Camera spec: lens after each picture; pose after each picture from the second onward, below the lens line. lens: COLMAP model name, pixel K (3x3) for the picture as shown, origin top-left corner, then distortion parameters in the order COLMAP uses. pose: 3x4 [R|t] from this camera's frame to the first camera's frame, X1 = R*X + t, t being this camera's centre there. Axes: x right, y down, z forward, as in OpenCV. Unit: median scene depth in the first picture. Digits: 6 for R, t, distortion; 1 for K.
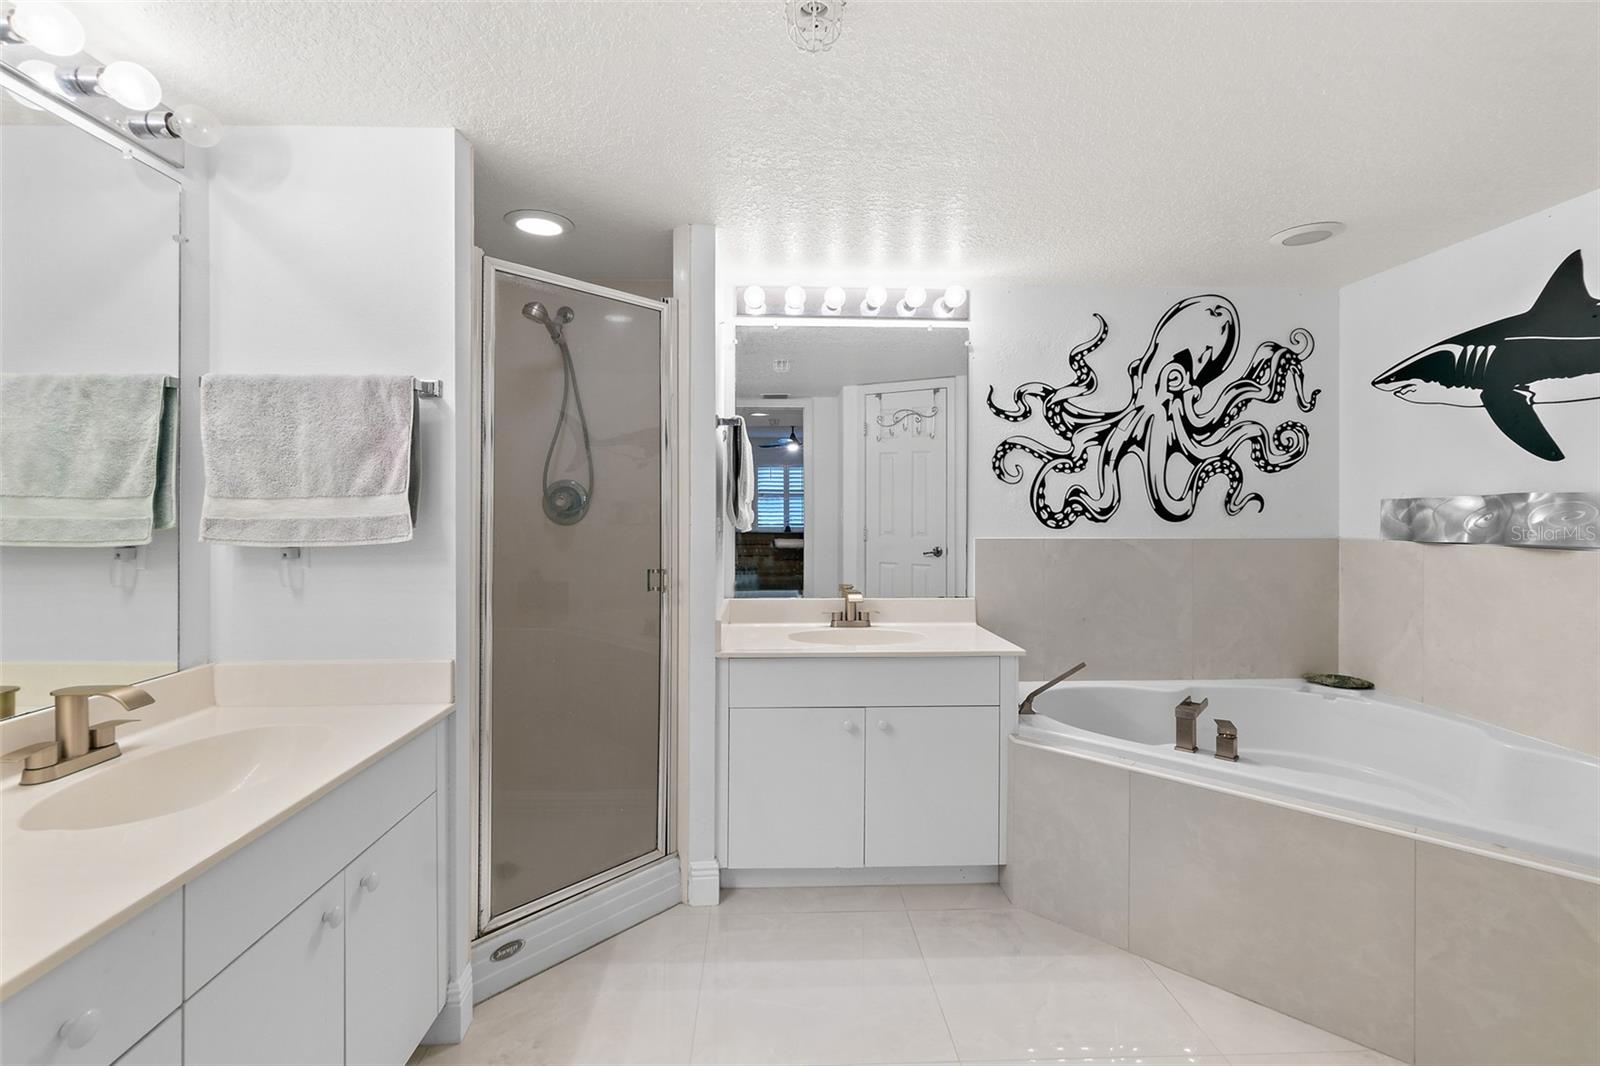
lens RADIAL K [[707.8, 0, 791.2], [0, 707.8, 513.8], [0, 0, 1]] dist [-0.002460, -0.000261]
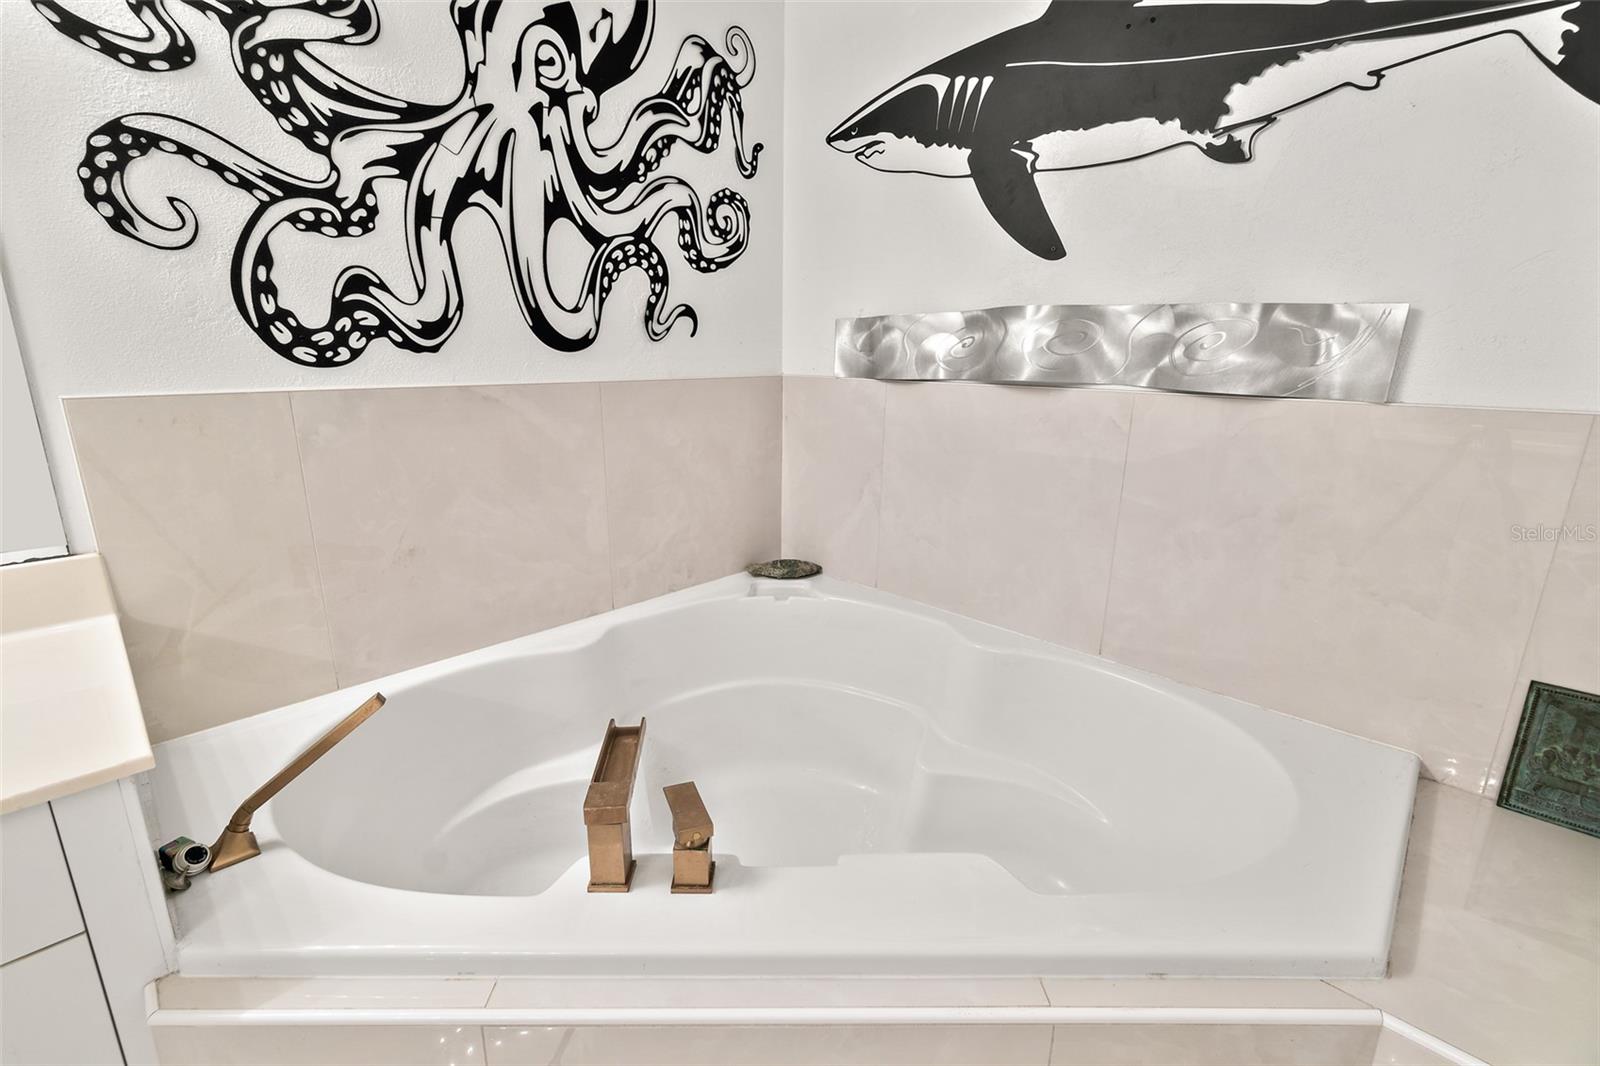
lens RADIAL K [[707.8, 0, 791.2], [0, 707.8, 513.8], [0, 0, 1]] dist [-0.002460, -0.000261]
pose [[0.717686, -0.153709, 0.679191, 0.273314], [-0.001417, 0.975011, 0.222154, 0.012061], [-0.696366, -0.160399, 0.699533, 0.473543]]
